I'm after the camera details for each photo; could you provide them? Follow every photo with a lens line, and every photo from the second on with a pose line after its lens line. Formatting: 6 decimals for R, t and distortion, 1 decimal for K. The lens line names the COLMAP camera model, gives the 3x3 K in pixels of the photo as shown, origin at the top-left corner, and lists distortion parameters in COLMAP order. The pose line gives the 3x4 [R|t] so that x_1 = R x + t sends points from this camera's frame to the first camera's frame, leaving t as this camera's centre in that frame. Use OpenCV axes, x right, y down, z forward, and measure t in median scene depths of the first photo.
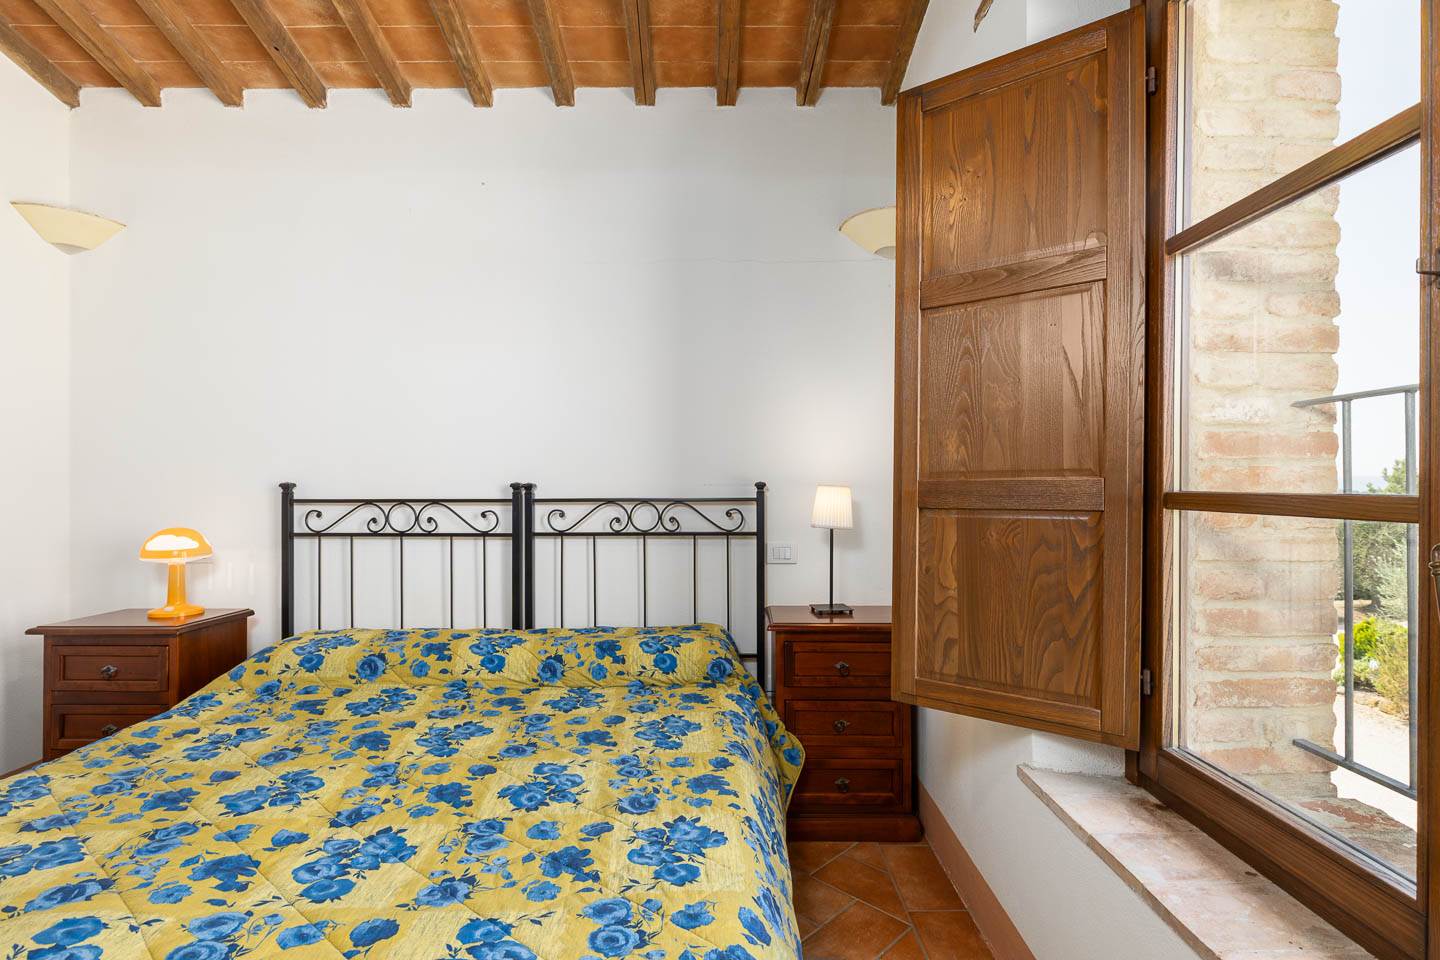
lens RADIAL K [[691.3, 0, 727.2], [0, 691.3, 486.0], [0, 0, 1]] dist [0.004661, 0.000823]
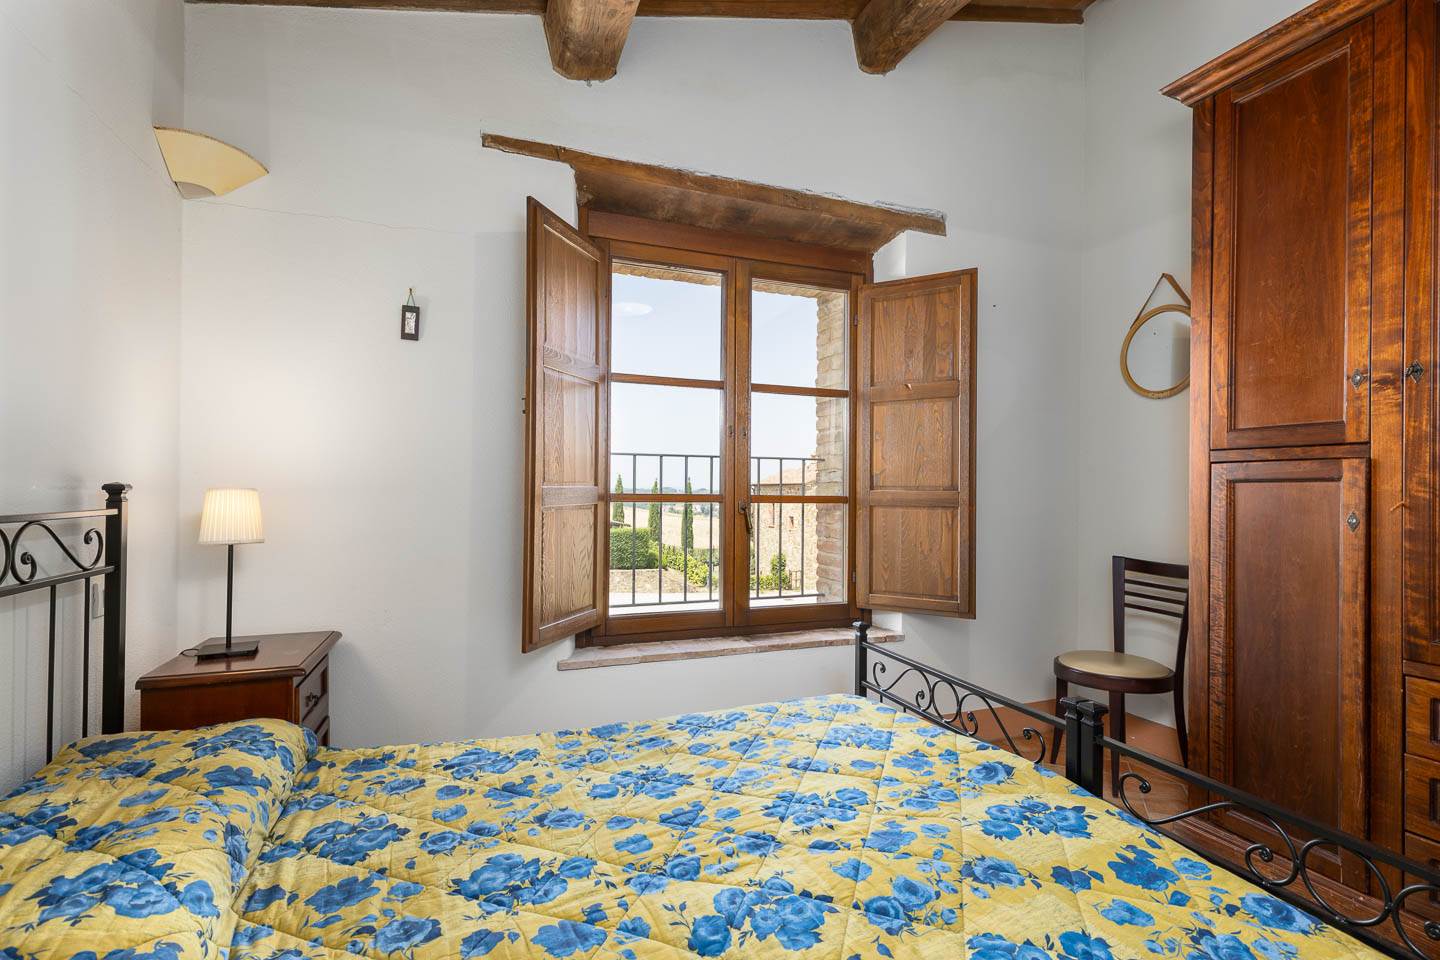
lens RADIAL K [[691.3, 0, 737.0], [0, 691.3, 486.8], [0, 0, 1]] dist [0.004661, 0.000823]
pose [[-0.371324, 0.000173, 0.928503, -0.724806], [-0.008176, 0.999961, -0.003455, -0.004514], [-0.928467, -0.008874, -0.371308, 0.712552]]
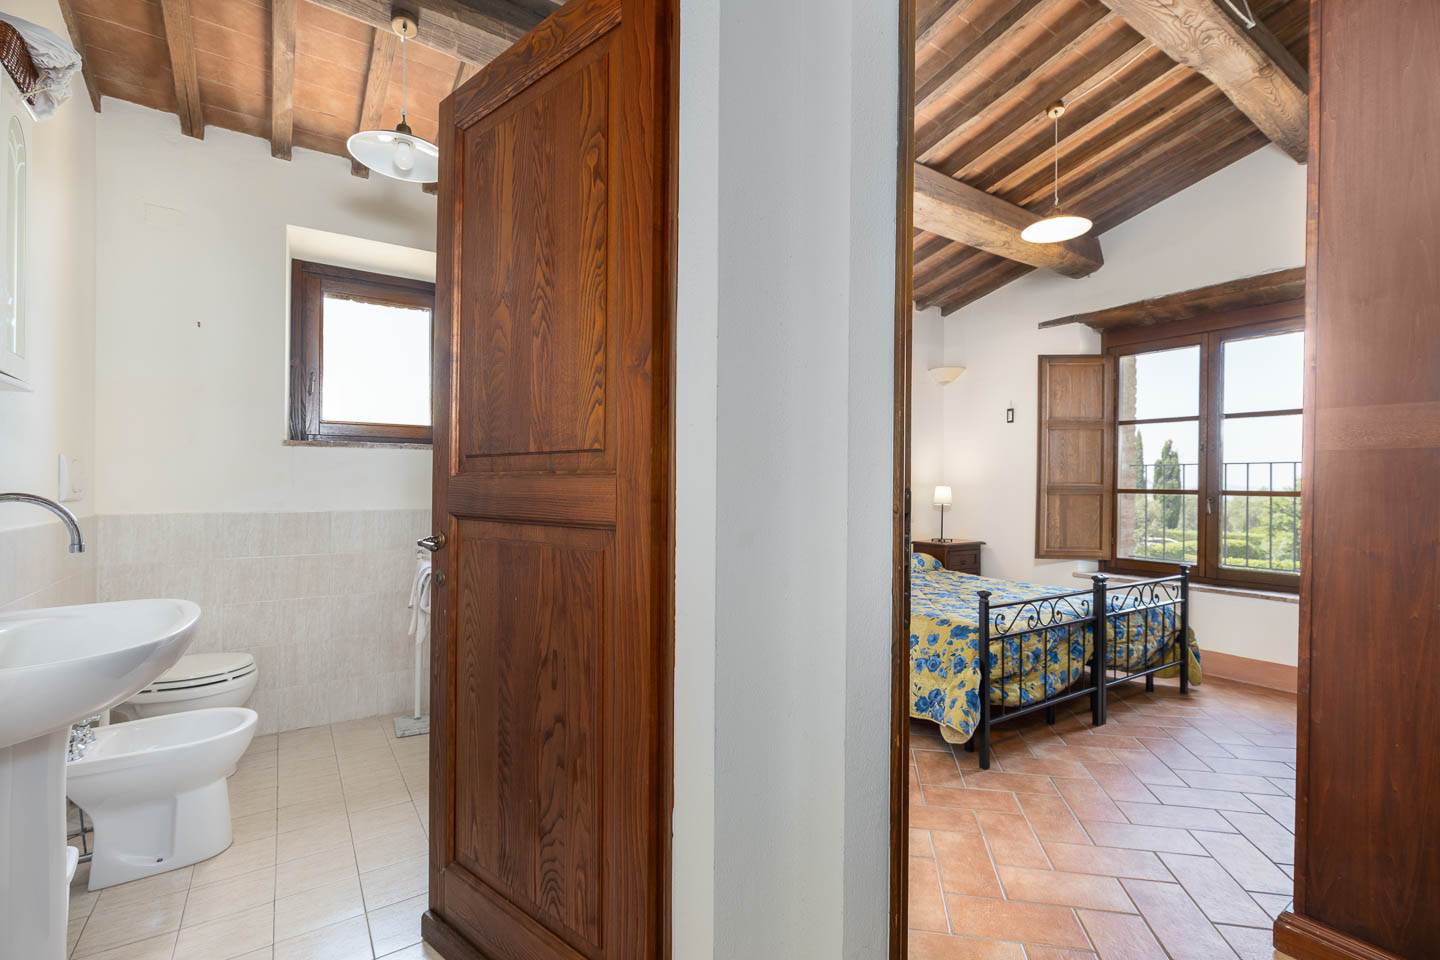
lens RADIAL K [[648.3, 0, 728.8], [0, 648.3, 486.6], [0, 0, 1]] dist [0.004794, -0.000686]
pose [[0.825246, 0.007889, 0.564719, -1.543564], [-0.009325, 0.999956, -0.000341, 0.008305], [-0.564697, -0.004985, 0.825283, -0.353640]]
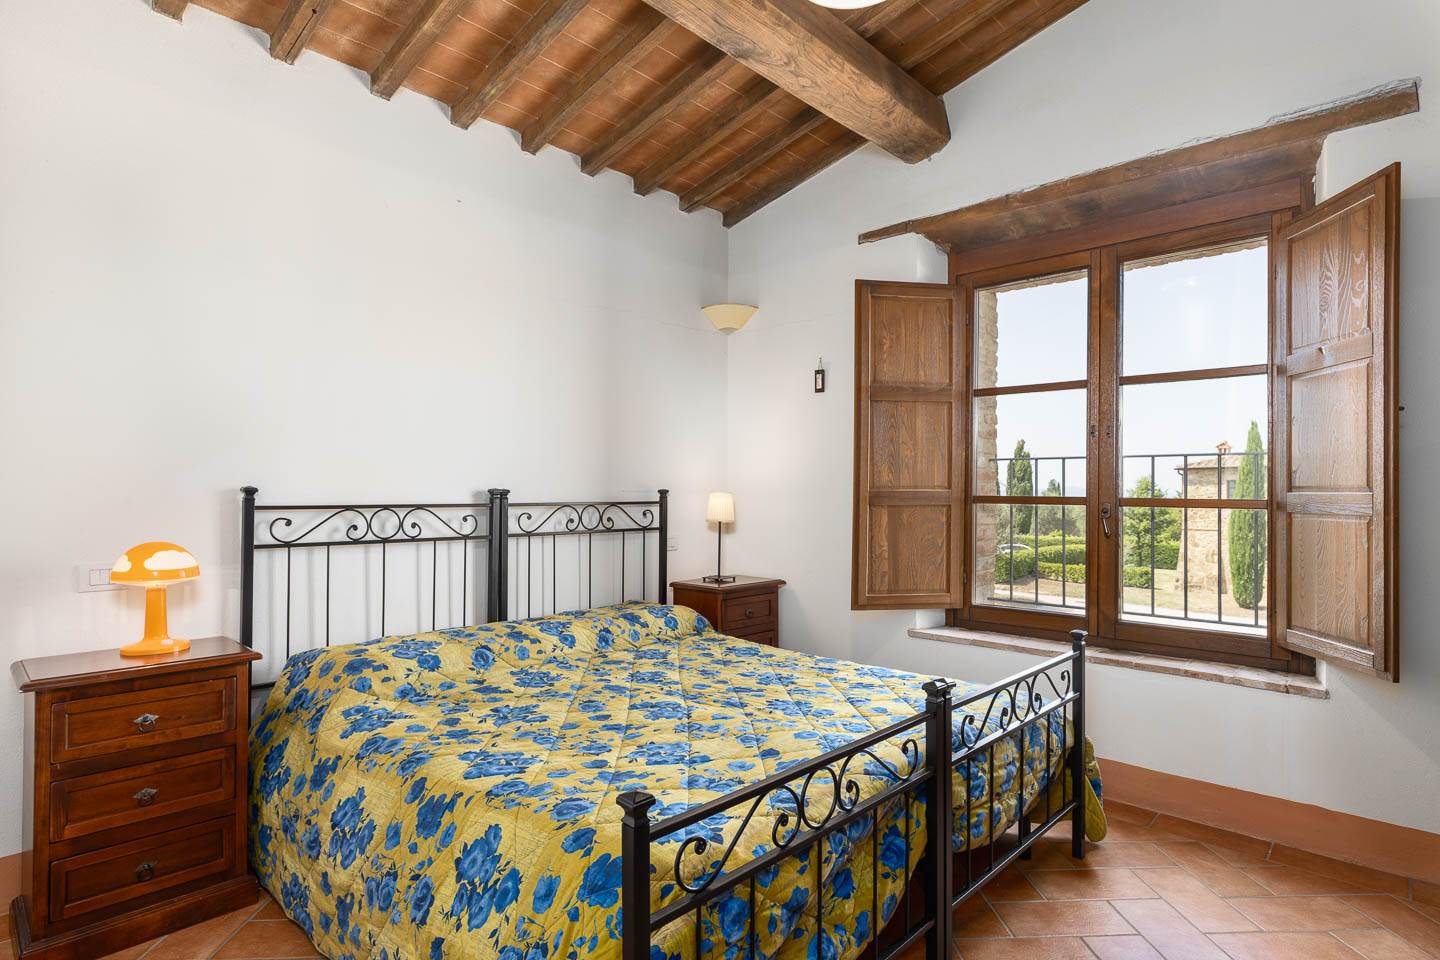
lens RADIAL K [[757.6, 0, 723.0], [0, 757.6, 489.3], [0, 0, 1]] dist [0.001597, -0.000360]
pose [[0.681857, 0.006082, 0.731460, -0.930356], [-0.005172, 0.999981, -0.003493, -0.001105], [-0.731467, -0.001401, 0.681875, -0.073048]]
